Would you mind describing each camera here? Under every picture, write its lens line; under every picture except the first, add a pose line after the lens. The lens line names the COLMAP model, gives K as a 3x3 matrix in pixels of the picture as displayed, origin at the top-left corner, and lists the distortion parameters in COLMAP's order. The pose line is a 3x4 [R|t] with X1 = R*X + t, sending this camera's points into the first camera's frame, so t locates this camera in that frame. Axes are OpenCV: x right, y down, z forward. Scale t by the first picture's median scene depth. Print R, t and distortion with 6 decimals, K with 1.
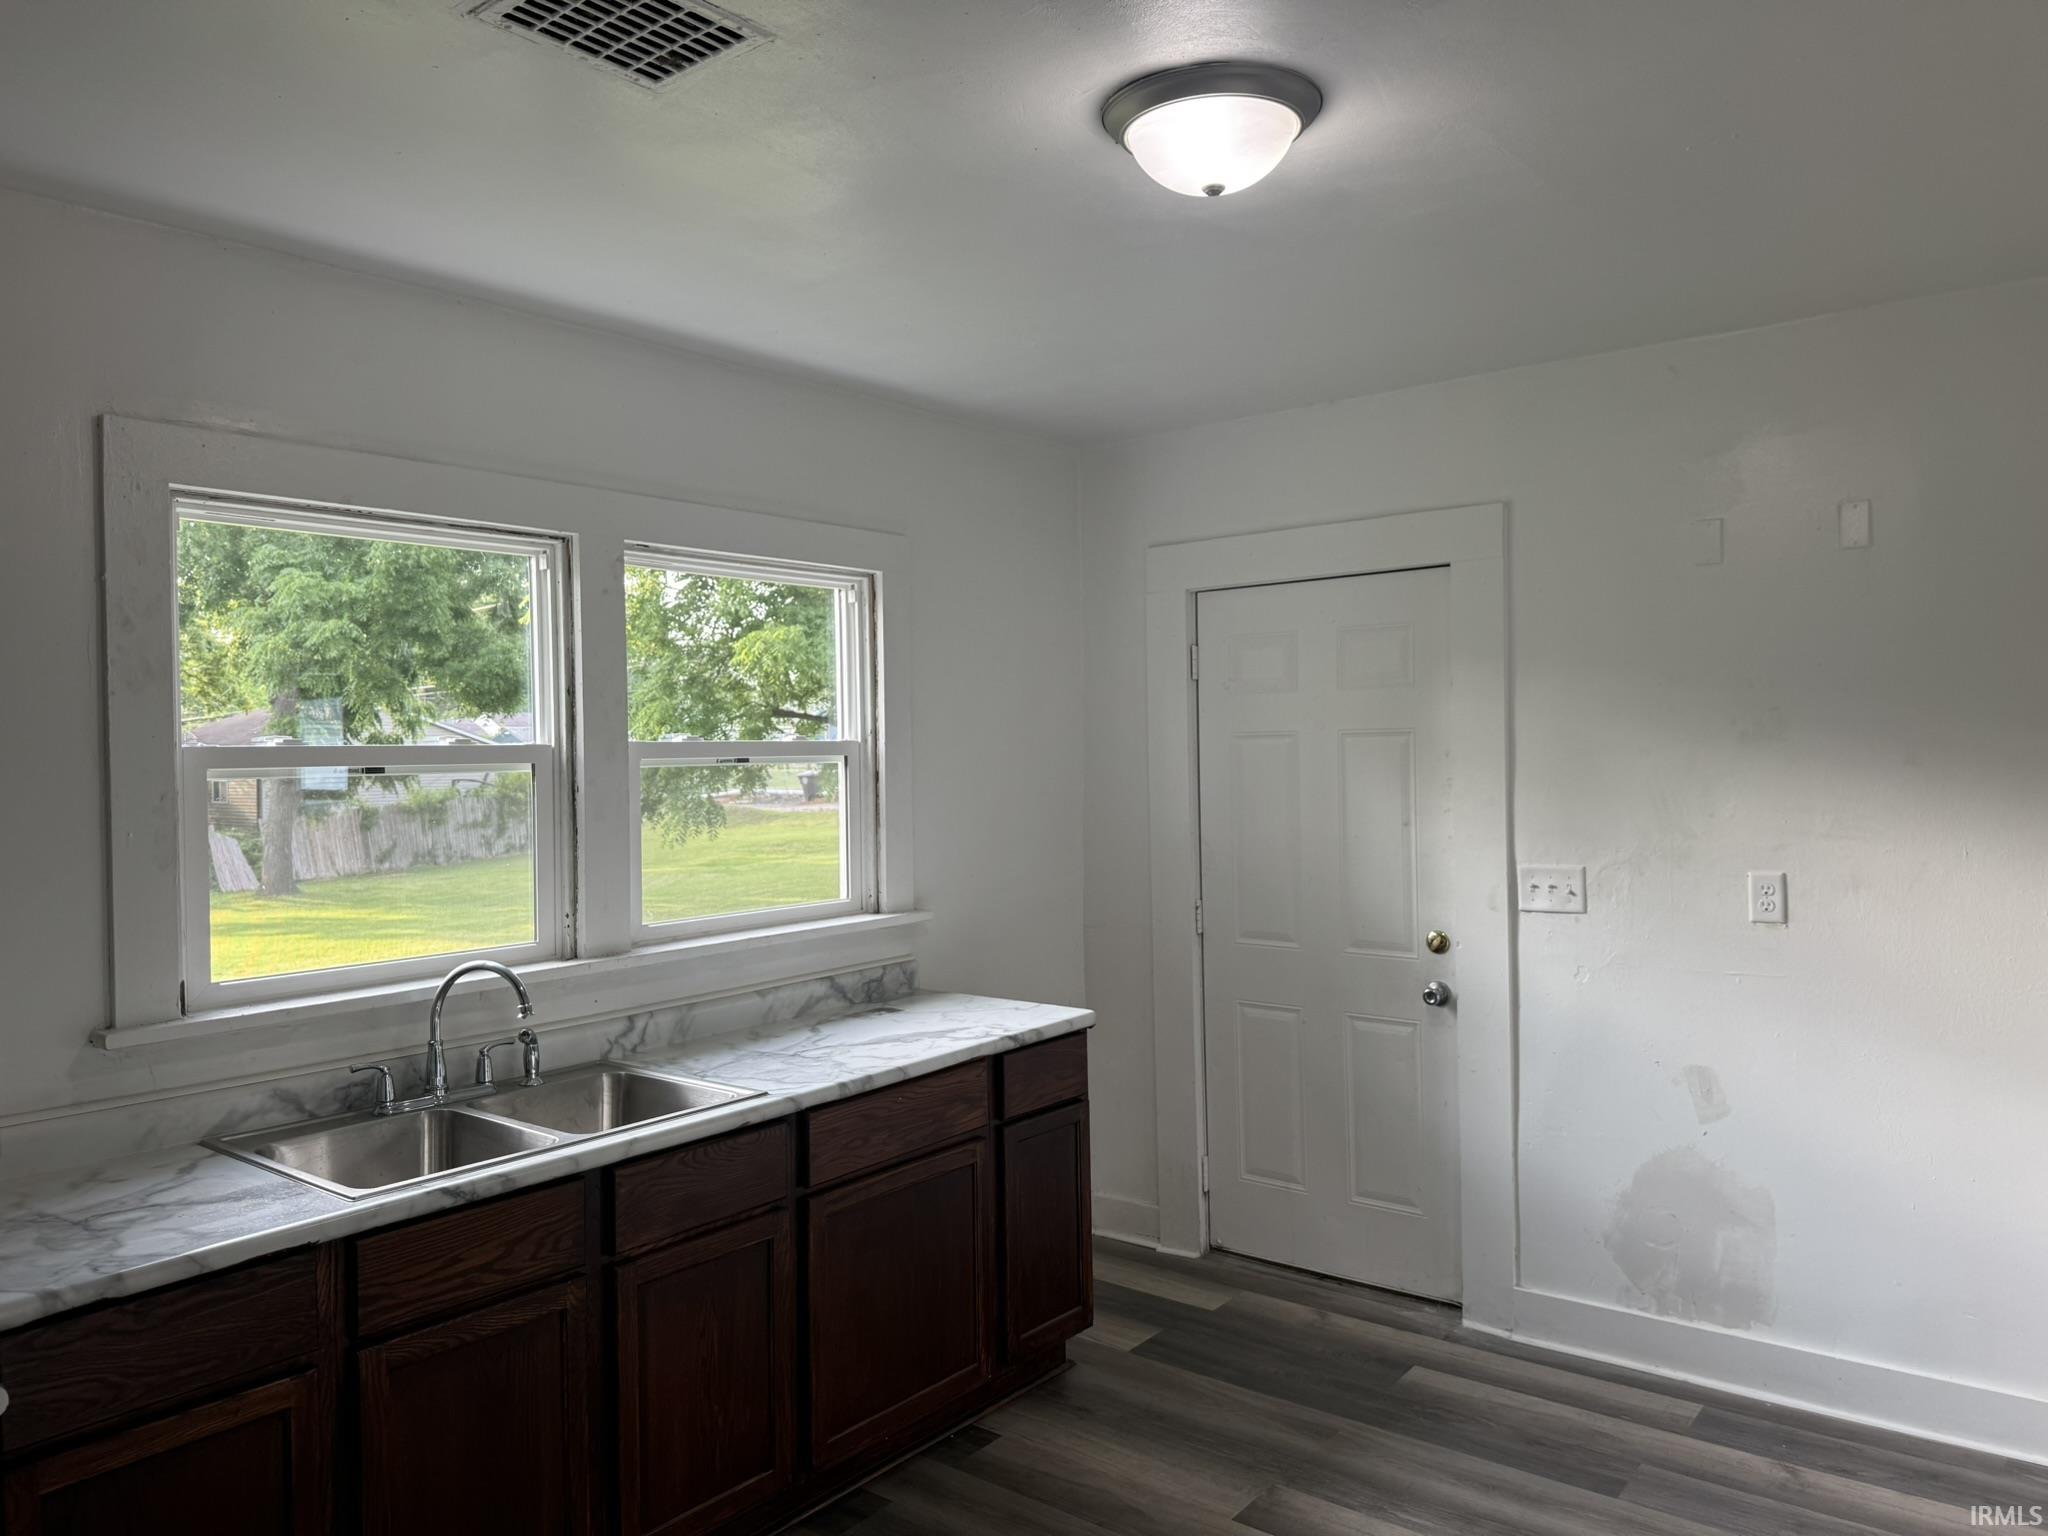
lens RADIAL K [[1442.6, 0, 1027.2], [0, 1442.6, 771.8], [0, 0, 1]] dist [0.085853, -0.024552]
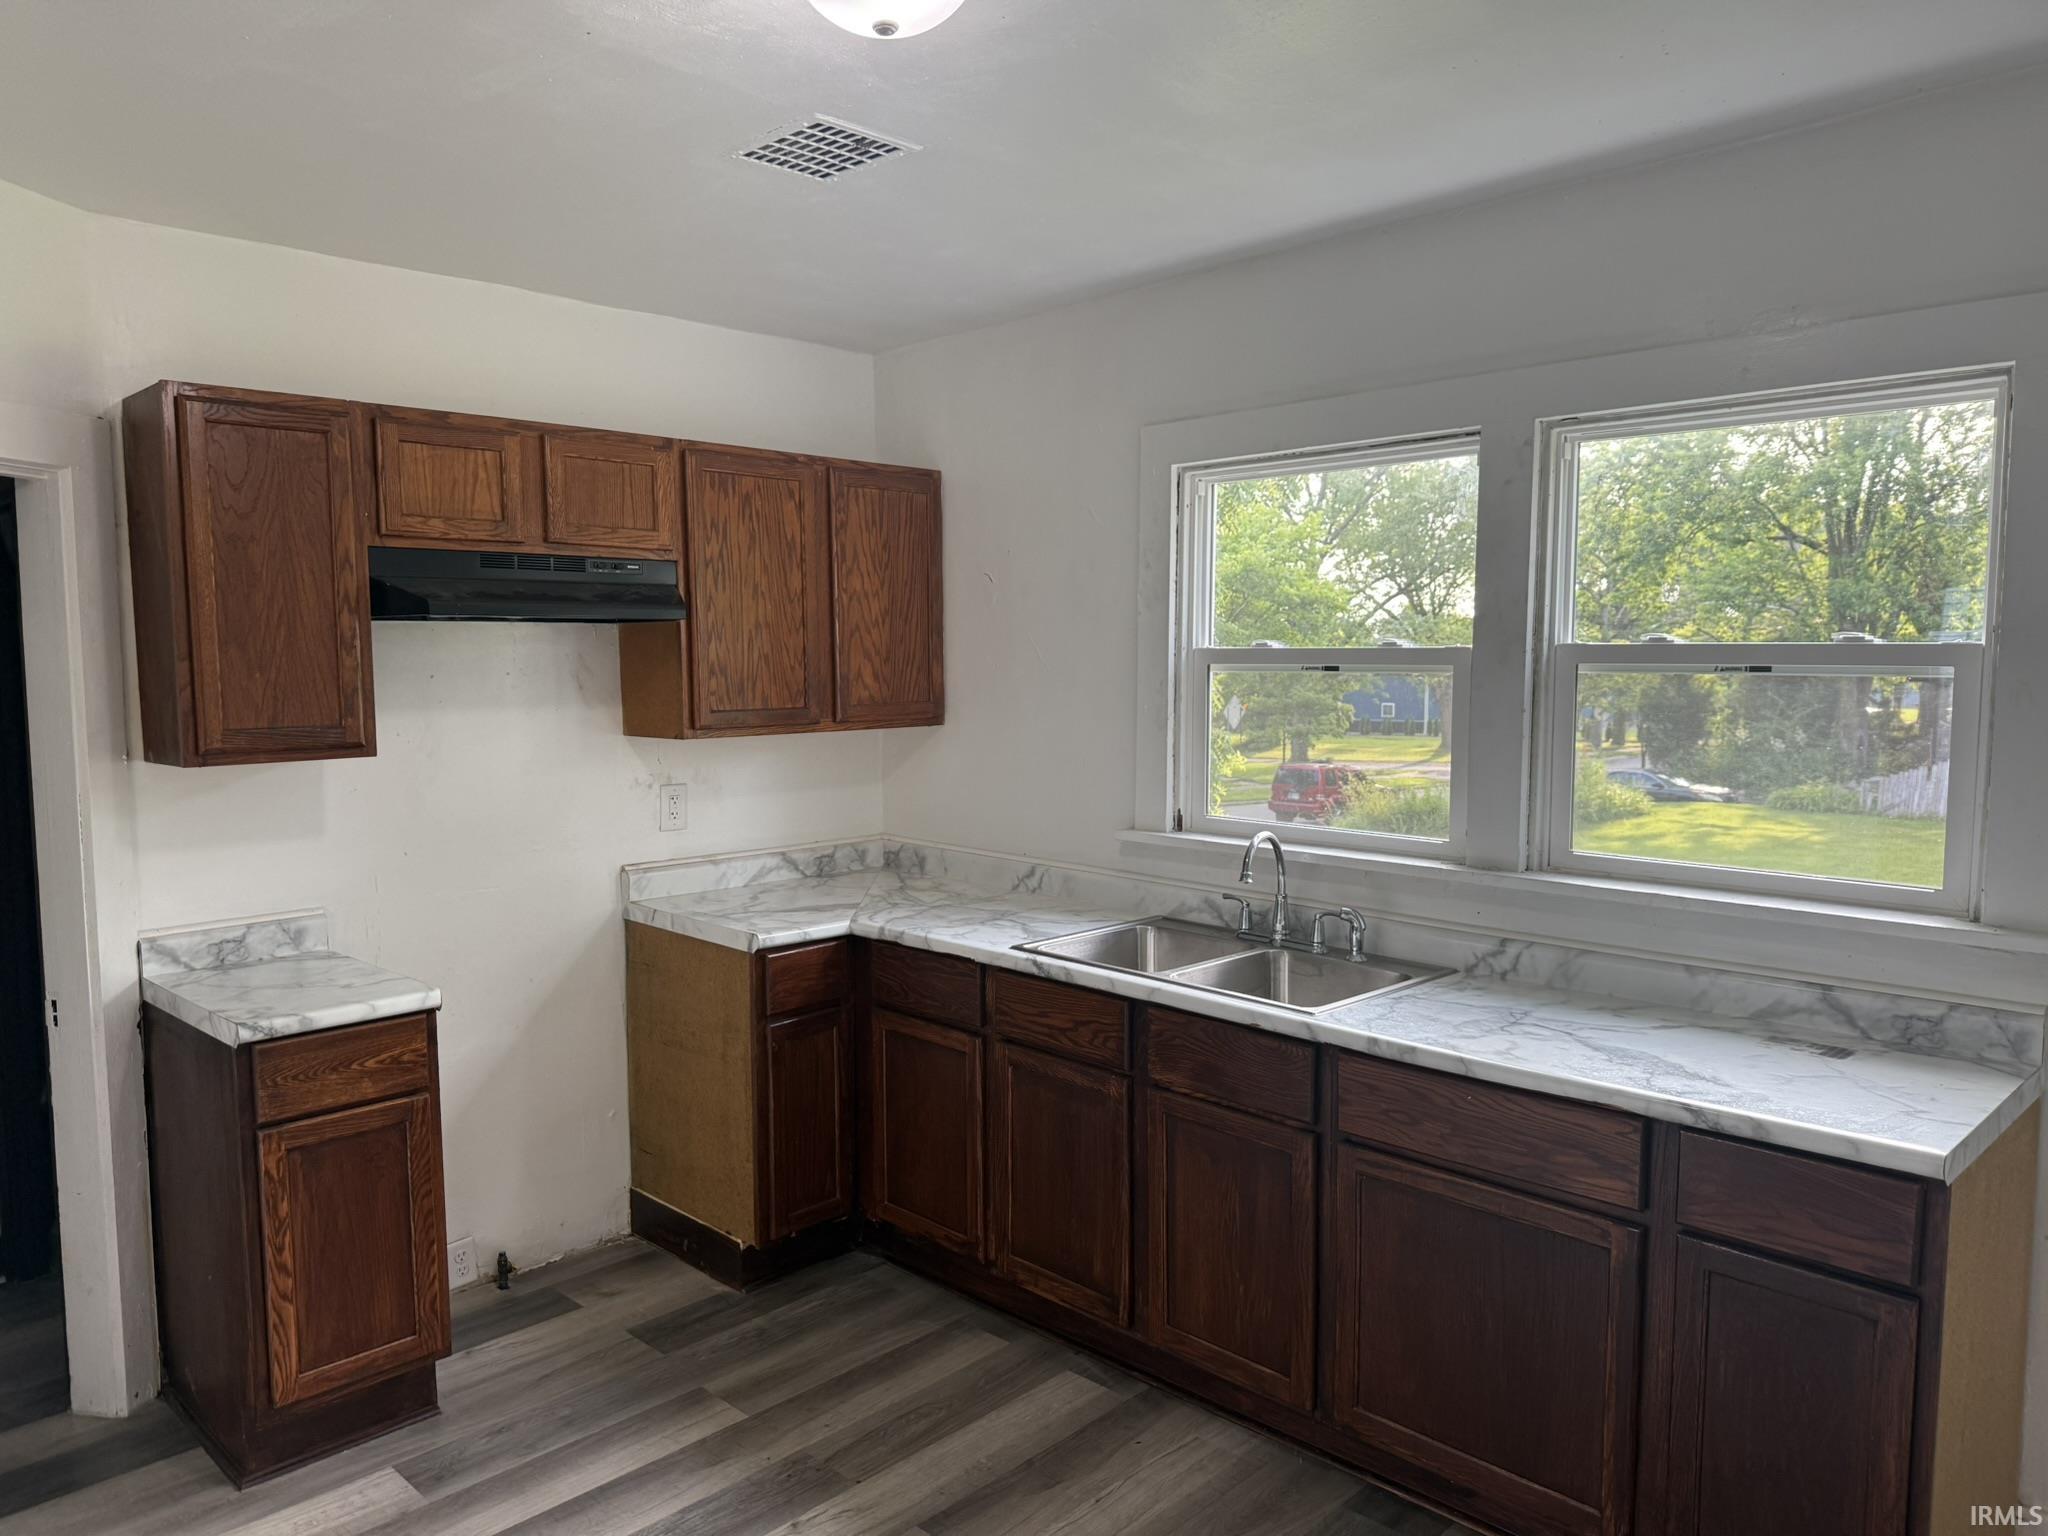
lens RADIAL K [[1442.6, 0, 1020.7], [0, 1442.6, 773.6], [0, 0, 1]] dist [0.085853, -0.024552]
pose [[-0.103735, 0.099945, -0.989571, 0.679293], [-0.019469, 0.994544, 0.102488, -0.028114], [0.994414, 0.029898, -0.101223, 0.784643]]
